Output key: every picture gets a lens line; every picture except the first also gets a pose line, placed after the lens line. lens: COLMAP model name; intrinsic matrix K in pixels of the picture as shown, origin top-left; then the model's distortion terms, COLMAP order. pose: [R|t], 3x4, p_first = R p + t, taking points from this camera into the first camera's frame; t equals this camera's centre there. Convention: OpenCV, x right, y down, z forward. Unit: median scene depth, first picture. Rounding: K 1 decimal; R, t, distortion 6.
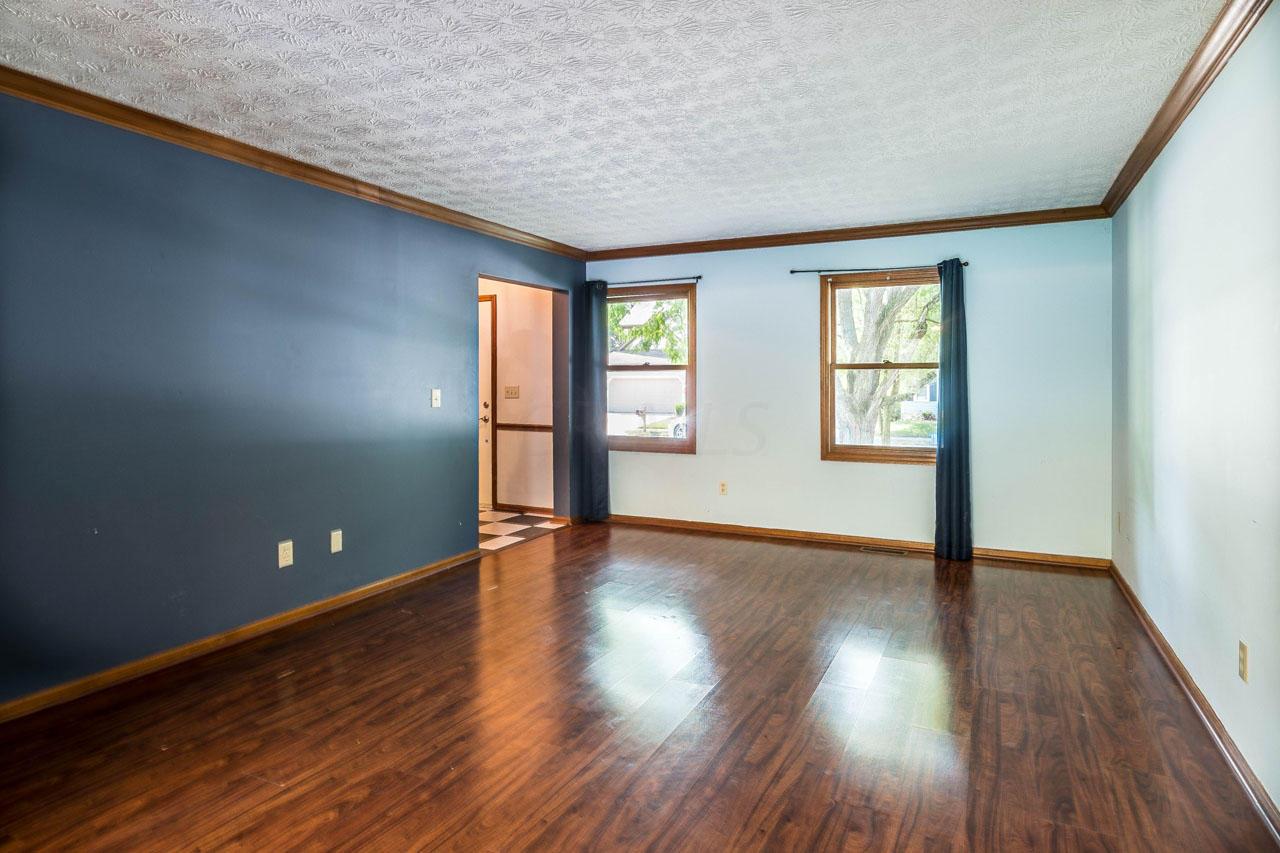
lens RADIAL K [[678.3, 0, 679.1], [0, 678.3, 390.5], [0, 0, 1]] dist [0.006696, 0.000136]
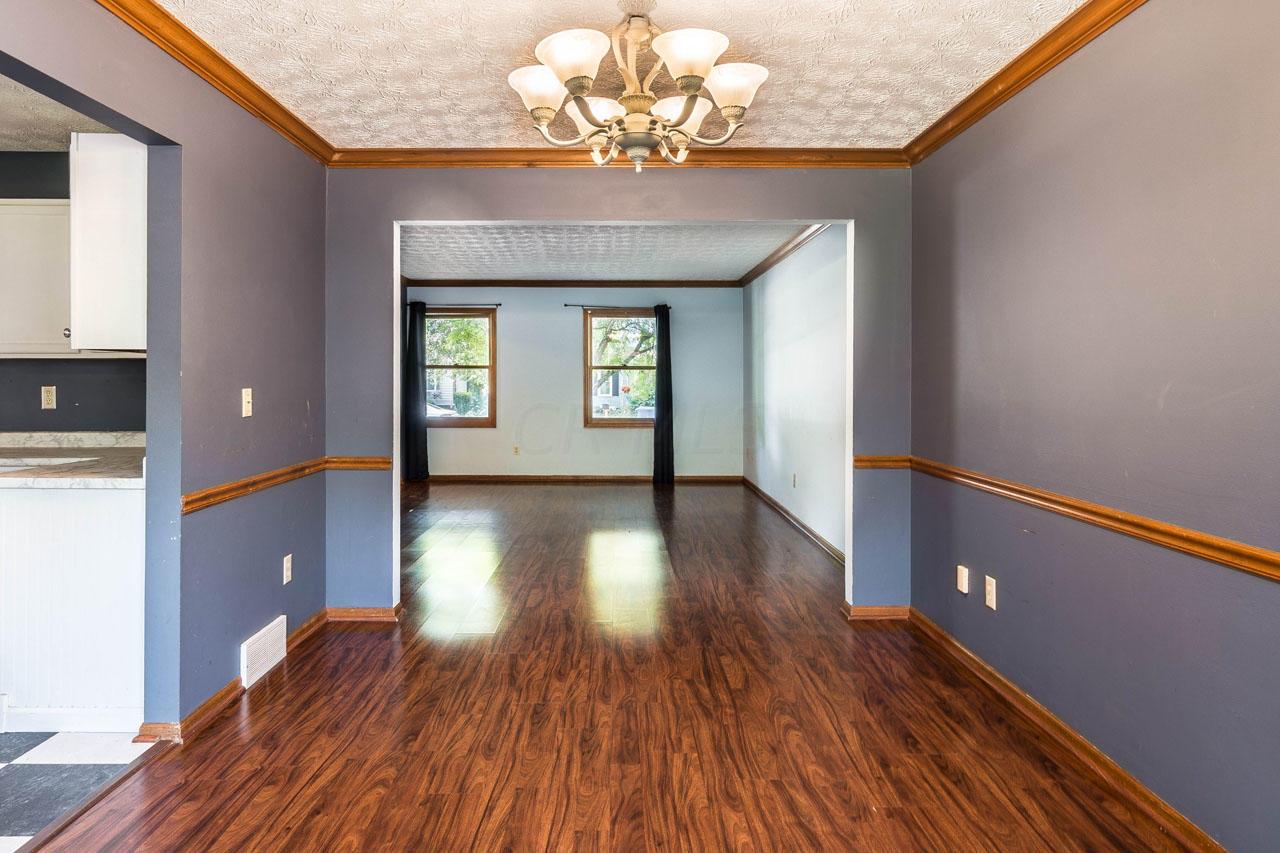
lens RADIAL K [[678.3, 0, 630.8], [0, 678.3, 381.6], [0, 0, 1]] dist [0.006696, 0.000136]
pose [[0.910425, 0.002023, 0.413670, -0.336656], [0.002515, 0.999942, -0.010425, 0.013356], [-0.413668, 0.010532, 0.910367, -0.456228]]
